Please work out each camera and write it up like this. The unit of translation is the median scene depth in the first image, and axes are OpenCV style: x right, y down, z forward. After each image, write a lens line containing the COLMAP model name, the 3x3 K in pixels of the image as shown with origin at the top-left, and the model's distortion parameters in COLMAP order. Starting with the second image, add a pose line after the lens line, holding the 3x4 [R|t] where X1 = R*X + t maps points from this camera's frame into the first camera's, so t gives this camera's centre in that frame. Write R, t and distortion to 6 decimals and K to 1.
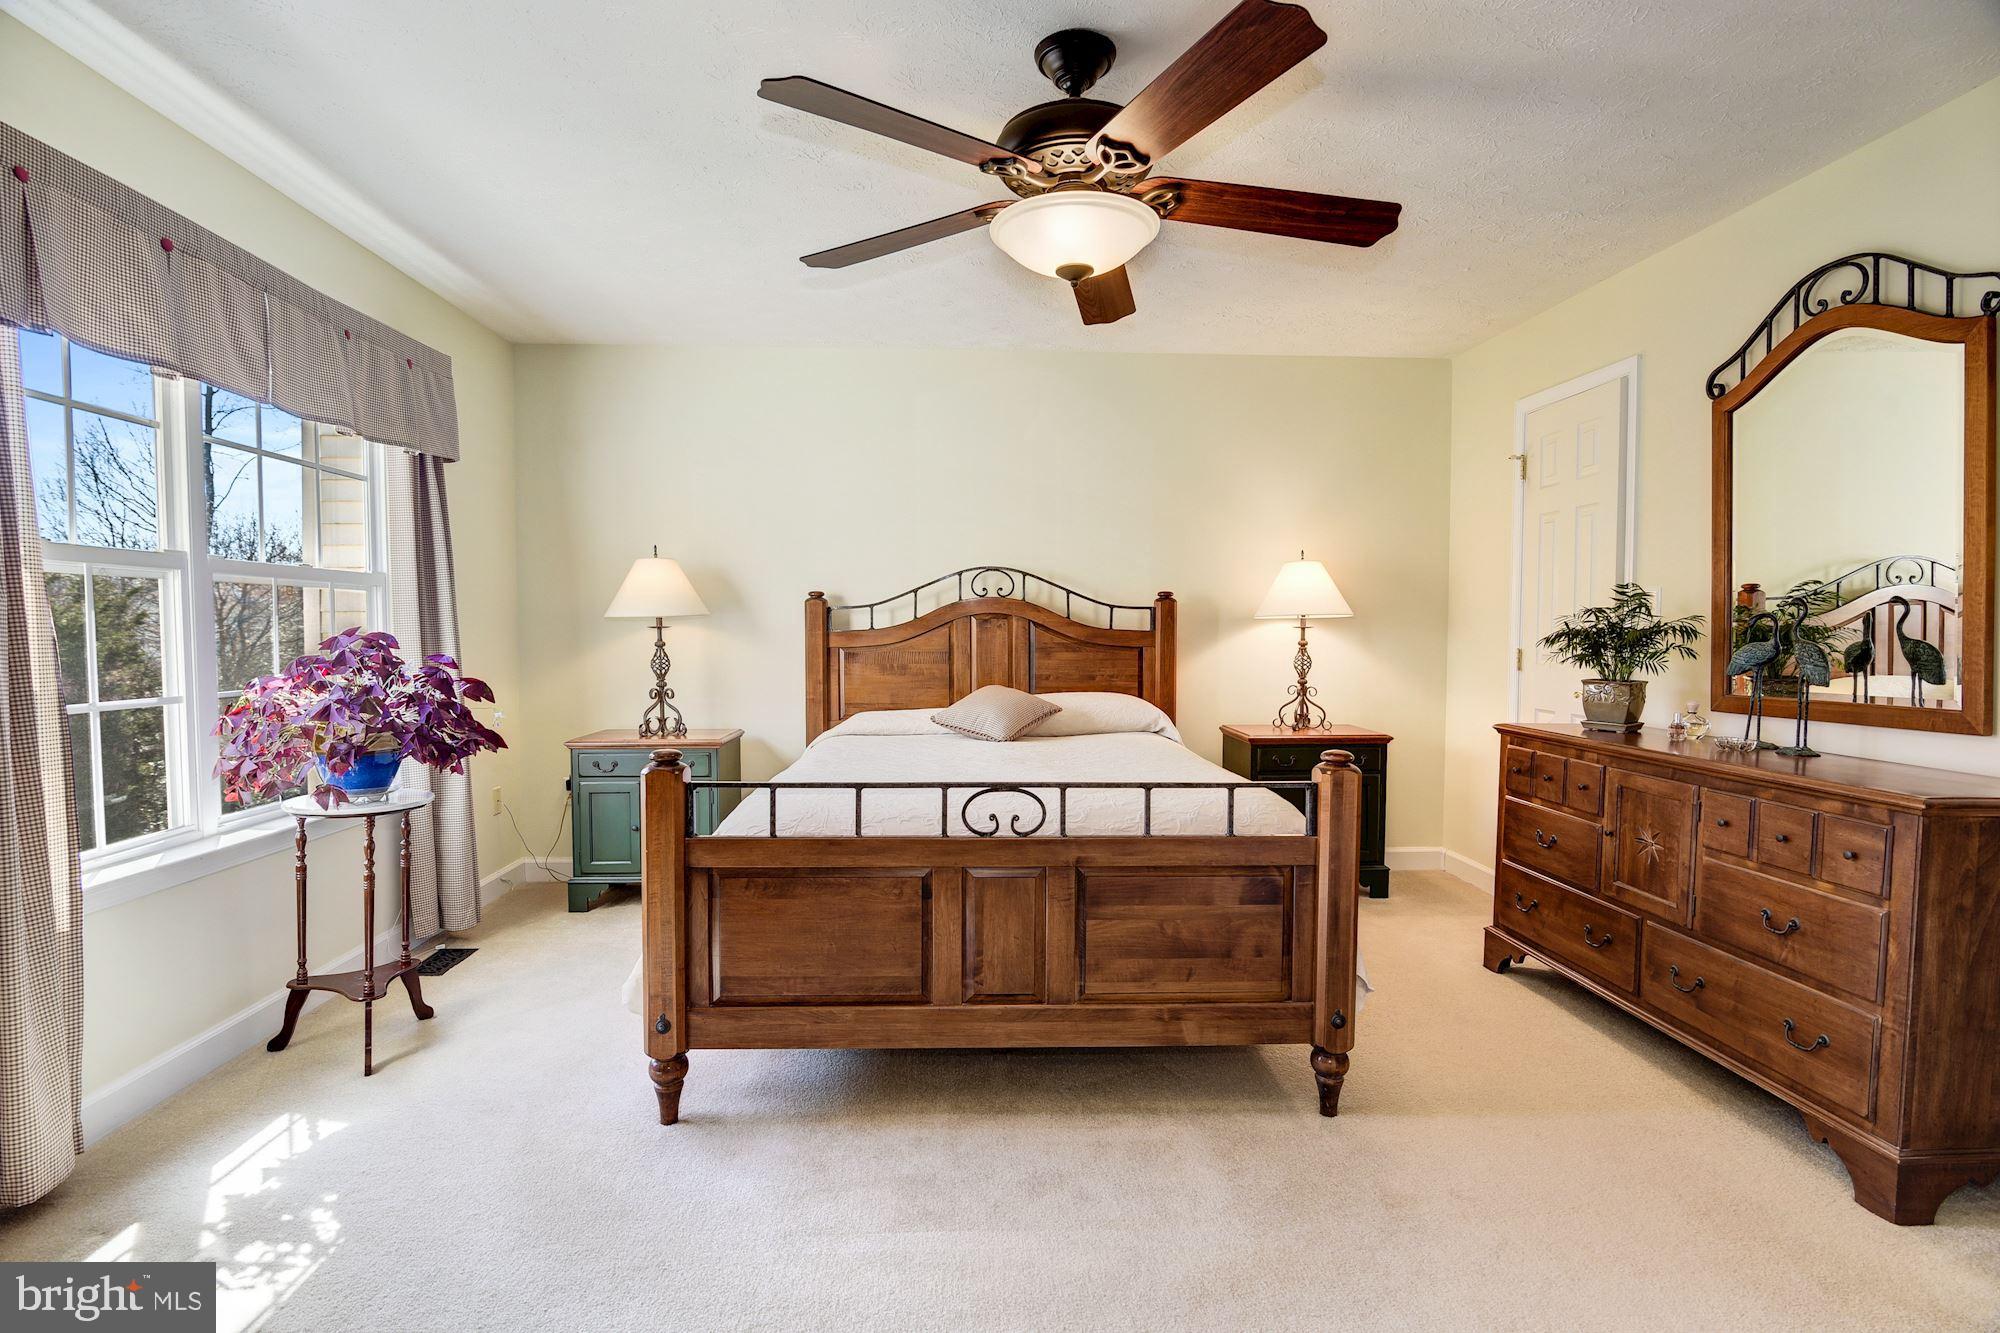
lens RADIAL K [[985.6, 0, 1000.0], [0, 985.6, 666.5], [0, 0, 1]] dist [-0.011949, -0.001085]
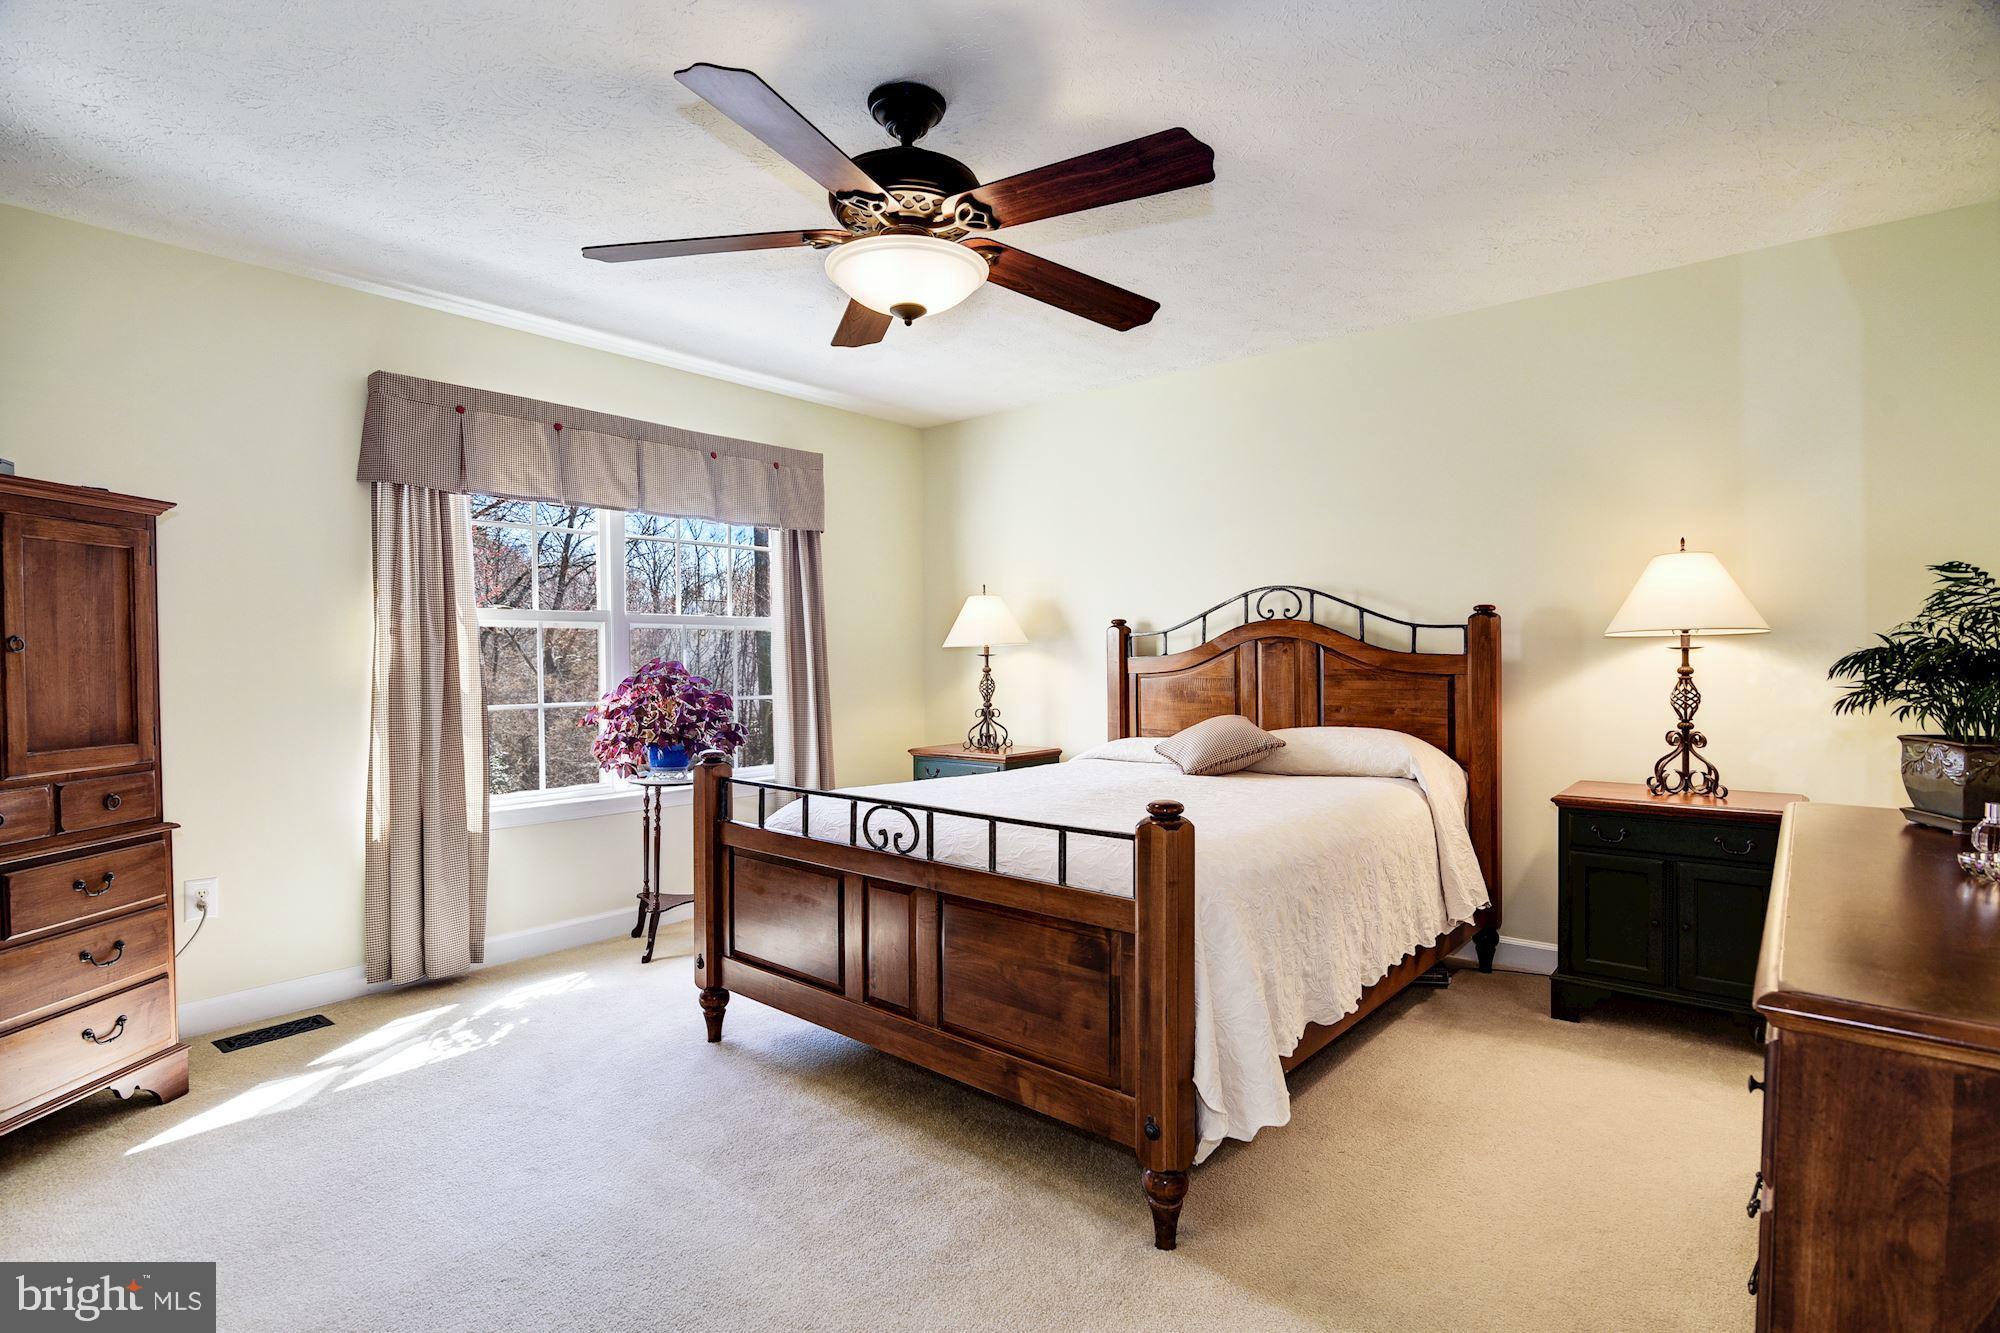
lens RADIAL K [[985.6, 0, 1000.0], [0, 985.6, 666.5], [0, 0, 1]] dist [-0.011949, -0.001085]
pose [[0.728435, -0.000152, -0.685115, 0.600416], [-0.018338, 0.999637, -0.019720, -0.005636], [0.684869, 0.026929, 0.728168, 0.225240]]
